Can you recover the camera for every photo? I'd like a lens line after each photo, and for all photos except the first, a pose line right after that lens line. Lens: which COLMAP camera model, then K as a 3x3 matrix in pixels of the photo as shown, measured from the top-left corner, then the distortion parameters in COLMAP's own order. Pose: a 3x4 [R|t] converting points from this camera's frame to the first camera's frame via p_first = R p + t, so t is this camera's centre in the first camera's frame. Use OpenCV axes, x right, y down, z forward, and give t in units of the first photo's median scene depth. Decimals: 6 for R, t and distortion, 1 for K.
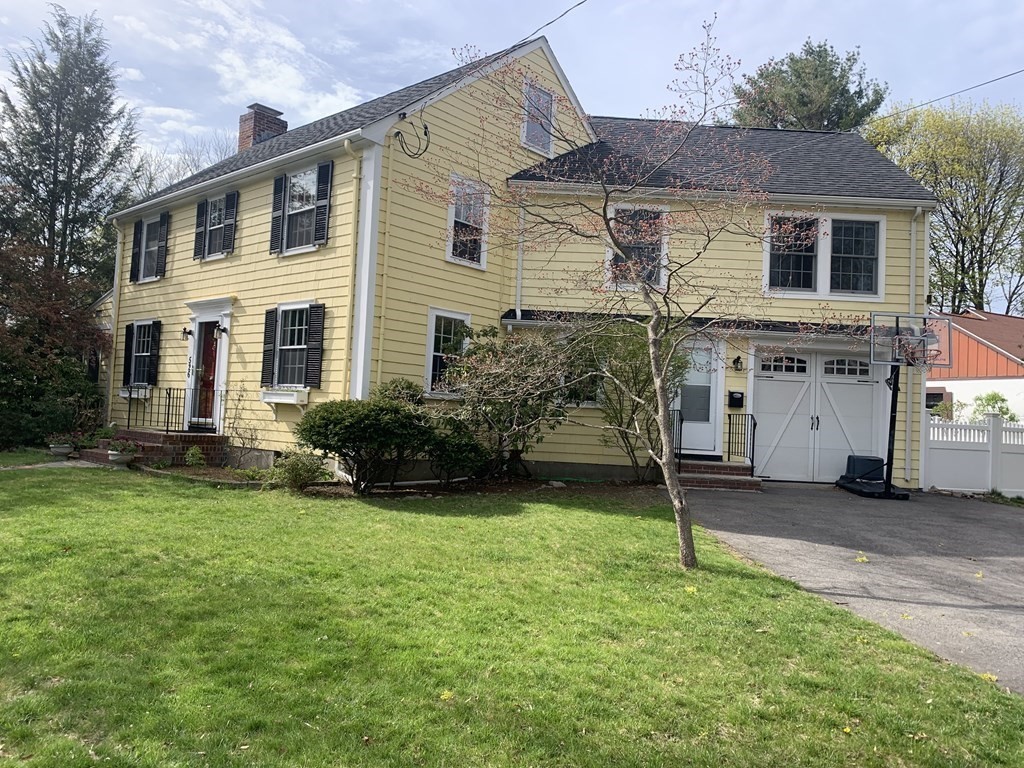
lens RADIAL K [[789.0, 0, 505.8], [0, 789.0, 373.8], [0, 0, 1]] dist [0.053568, -0.043509]
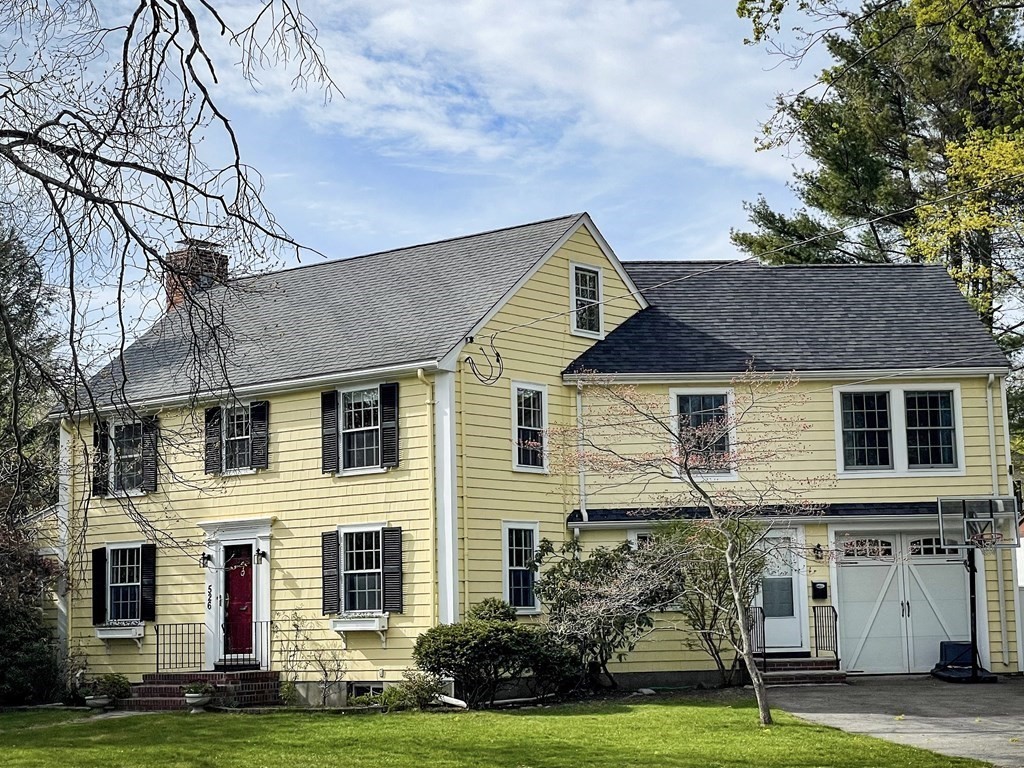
lens RADIAL K [[1776.5, 0, 536.8], [0, 1776.5, 390.1], [0, 0, 1]] dist [0.126464, 0.000000]
pose [[0.994436, -0.064068, 0.083626, -0.207437], [0.069770, 0.995300, -0.067151, -0.086088], [-0.078931, 0.072612, 0.994232, -1.109441]]
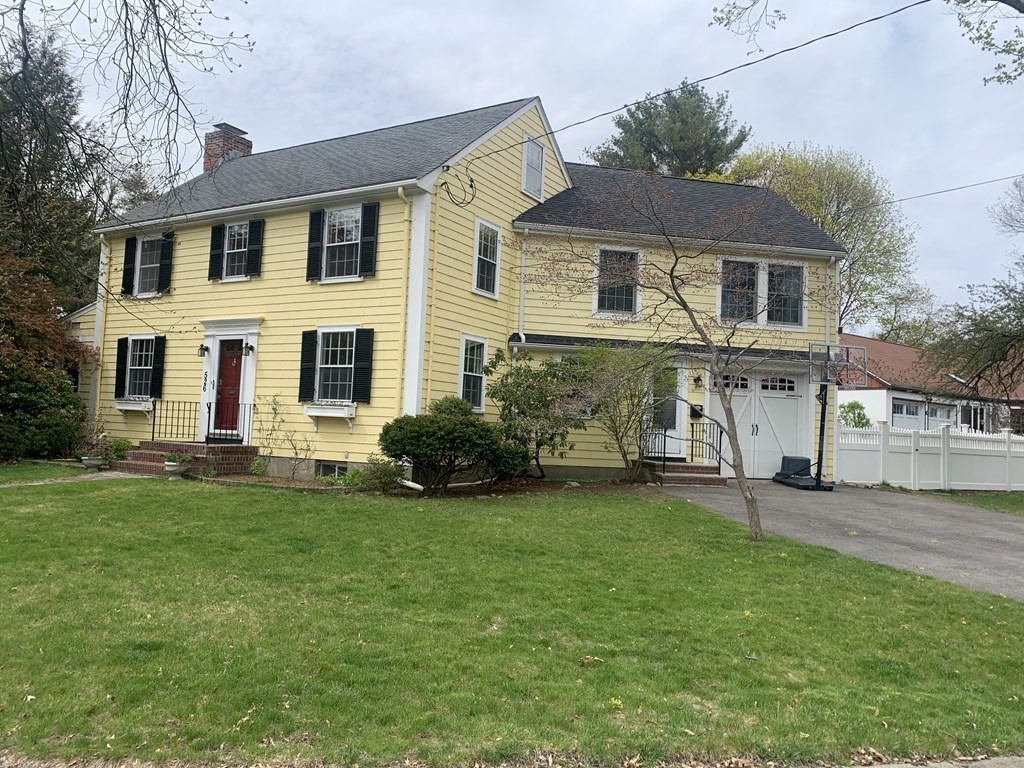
lens RADIAL K [[789.0, 0, 510.3], [0, 789.0, 374.9], [0, 0, 1]] dist [0.053568, -0.043509]
pose [[0.981282, 0.005625, 0.192492, -0.223522], [-0.005298, 0.999984, -0.002212, -0.018614], [-0.192501, 0.001151, 0.981296, -0.129435]]
